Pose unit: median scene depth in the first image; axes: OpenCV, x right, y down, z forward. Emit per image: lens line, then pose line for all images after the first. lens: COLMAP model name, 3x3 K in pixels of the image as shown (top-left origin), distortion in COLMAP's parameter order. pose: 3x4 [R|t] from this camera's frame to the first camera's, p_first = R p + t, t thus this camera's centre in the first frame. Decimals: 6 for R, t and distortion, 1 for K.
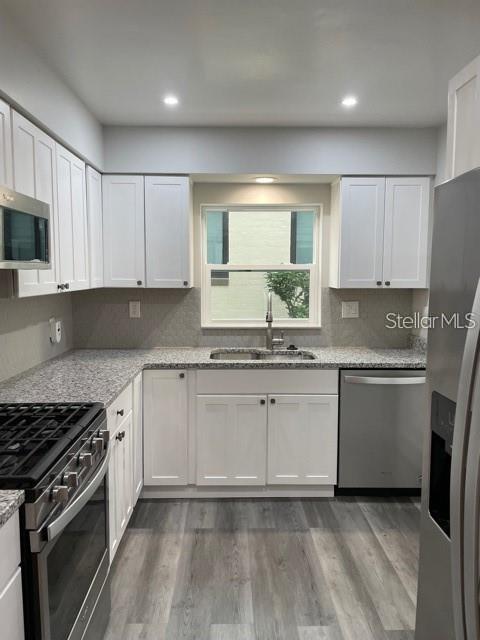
lens RADIAL K [[488.0, 0, 240.3], [0, 488.0, 319.5], [0, 0, 1]] dist [0.058580, -0.068301]
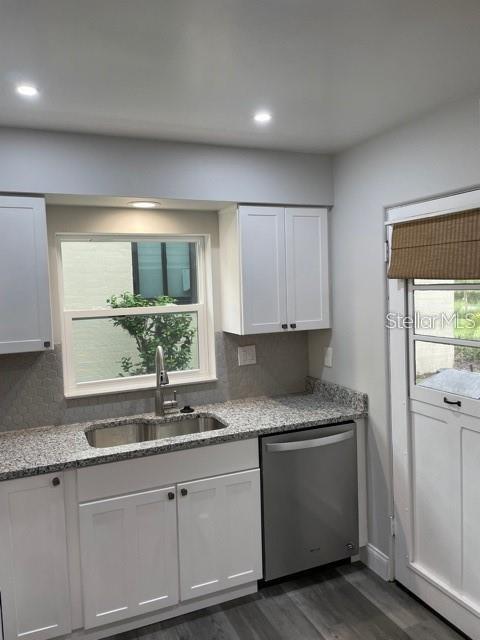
lens RADIAL K [[488.0, 0, 240.4], [0, 488.0, 314.2], [0, 0, 1]] dist [0.058580, -0.068301]
pose [[0.925860, -0.055196, 0.373815, -0.116612], [0.069088, 0.997325, -0.023854, -0.081439], [-0.371498, 0.047912, 0.927197, 0.224618]]
